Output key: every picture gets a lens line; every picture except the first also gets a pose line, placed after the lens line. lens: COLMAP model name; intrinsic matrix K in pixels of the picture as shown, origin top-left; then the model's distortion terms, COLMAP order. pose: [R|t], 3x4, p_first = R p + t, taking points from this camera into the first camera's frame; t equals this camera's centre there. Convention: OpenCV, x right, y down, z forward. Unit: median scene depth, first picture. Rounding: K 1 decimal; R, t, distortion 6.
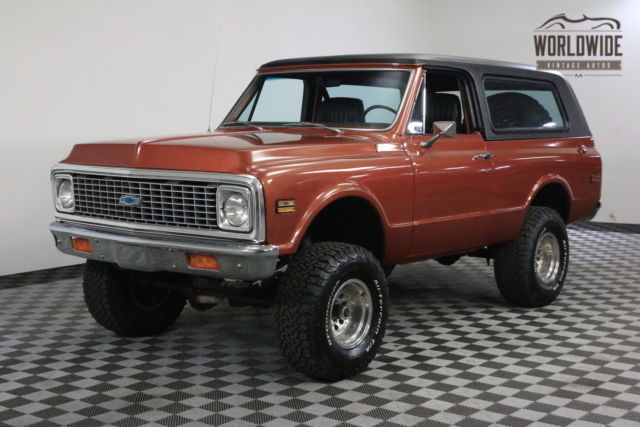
lens RADIAL K [[941.4, 0, 320.0], [0, 941.4, 213.5], [0, 0, 1]] dist [0.112998, 0.004004]
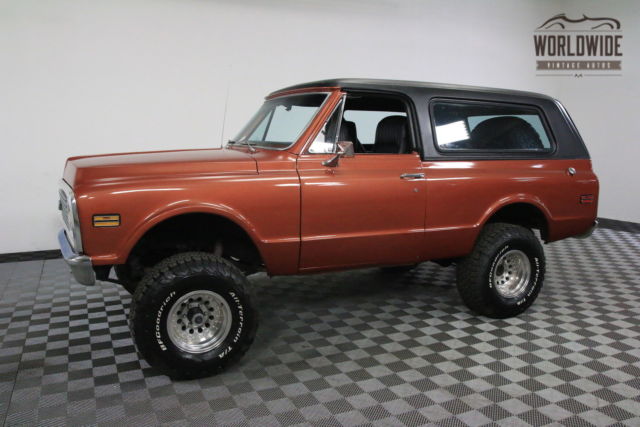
lens RADIAL K [[532.8, 0, 320.0], [0, 532.8, 213.5], [0, 0, 1]] dist [-0.065673, 0.000675]
pose [[0.898023, 0.067999, -0.434661, 0.330164], [-0.049985, 0.997356, 0.052757, -0.044396], [0.437099, -0.025651, 0.899048, 0.424179]]
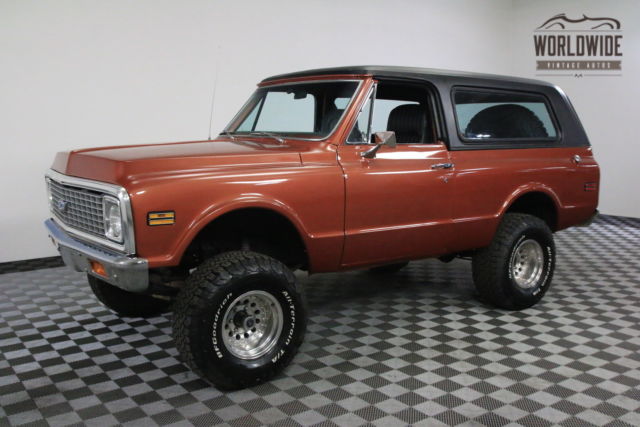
lens RADIAL K [[632.5, 0, 320.0], [0, 632.5, 213.5], [0, 0, 1]] dist [-0.013660, -0.003207]
pose [[0.964989, 0.034500, -0.260010, 0.219642], [-0.025720, 0.998981, 0.037097, -0.030969], [0.261025, -0.029110, 0.964893, 0.305294]]
